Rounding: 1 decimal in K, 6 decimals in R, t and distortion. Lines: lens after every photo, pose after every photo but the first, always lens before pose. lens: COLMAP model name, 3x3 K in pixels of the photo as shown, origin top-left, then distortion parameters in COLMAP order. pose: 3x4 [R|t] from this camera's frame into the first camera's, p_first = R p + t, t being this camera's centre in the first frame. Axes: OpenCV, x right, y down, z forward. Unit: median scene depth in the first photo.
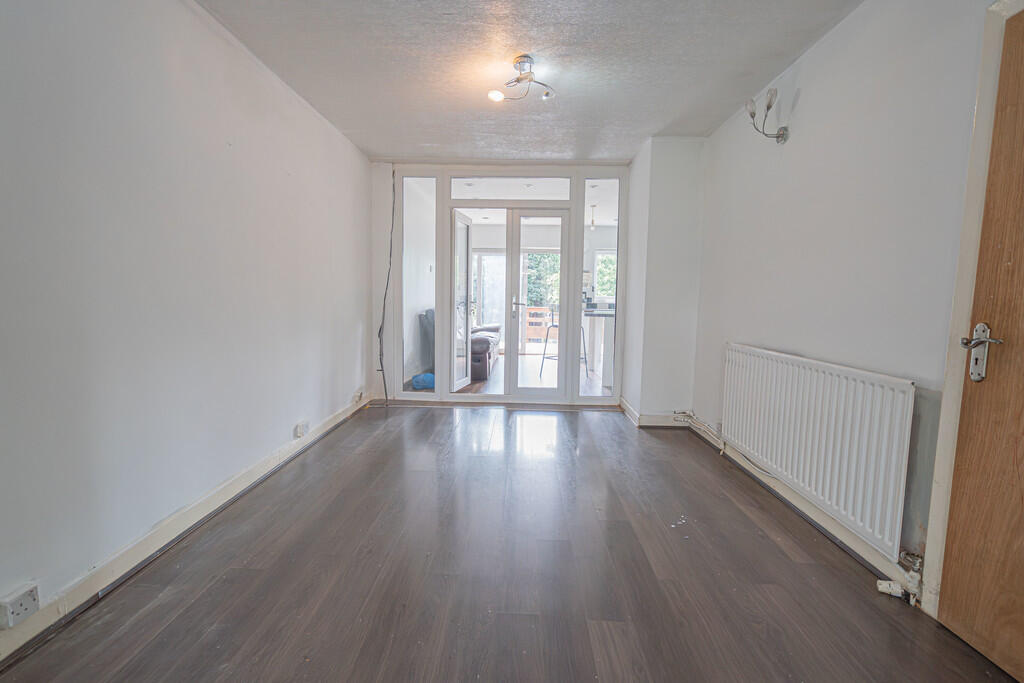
lens RADIAL K [[468.7, 0, 511.1], [0, 468.7, 342.6], [0, 0, 1]] dist [-0.004597, -0.000204]
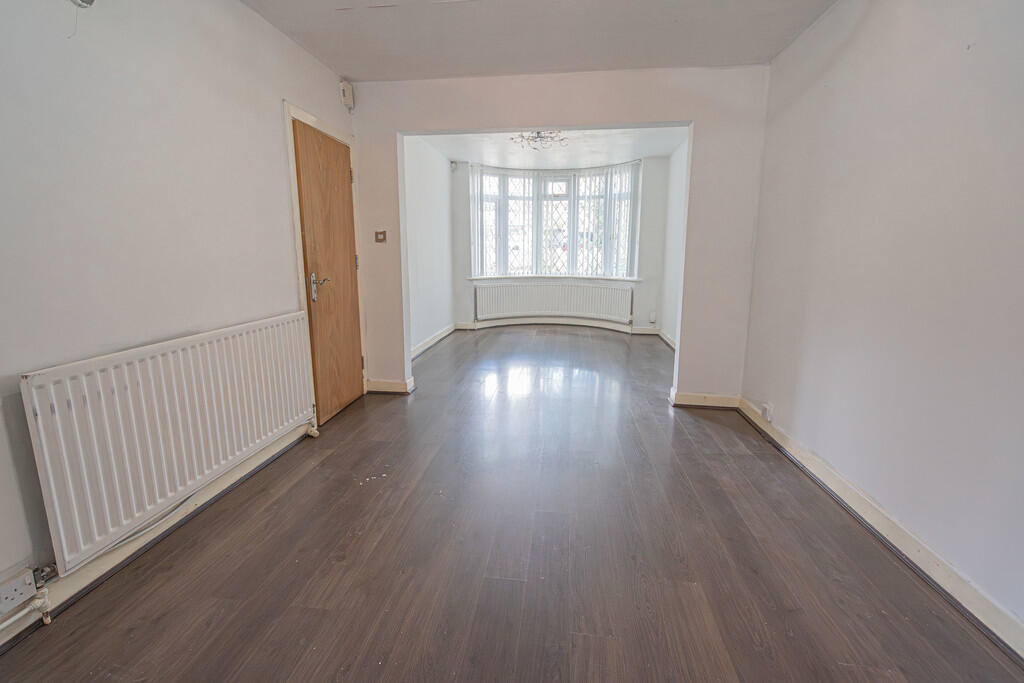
lens RADIAL K [[468.7, 0, 511.1], [0, 468.7, 339.8], [0, 0, 1]] dist [-0.004597, -0.000204]
pose [[-0.994835, -0.035580, 0.095060, -0.044912], [-0.007137, 0.958749, 0.284163, -0.229845], [-0.101249, 0.282017, -0.954052, 1.942609]]
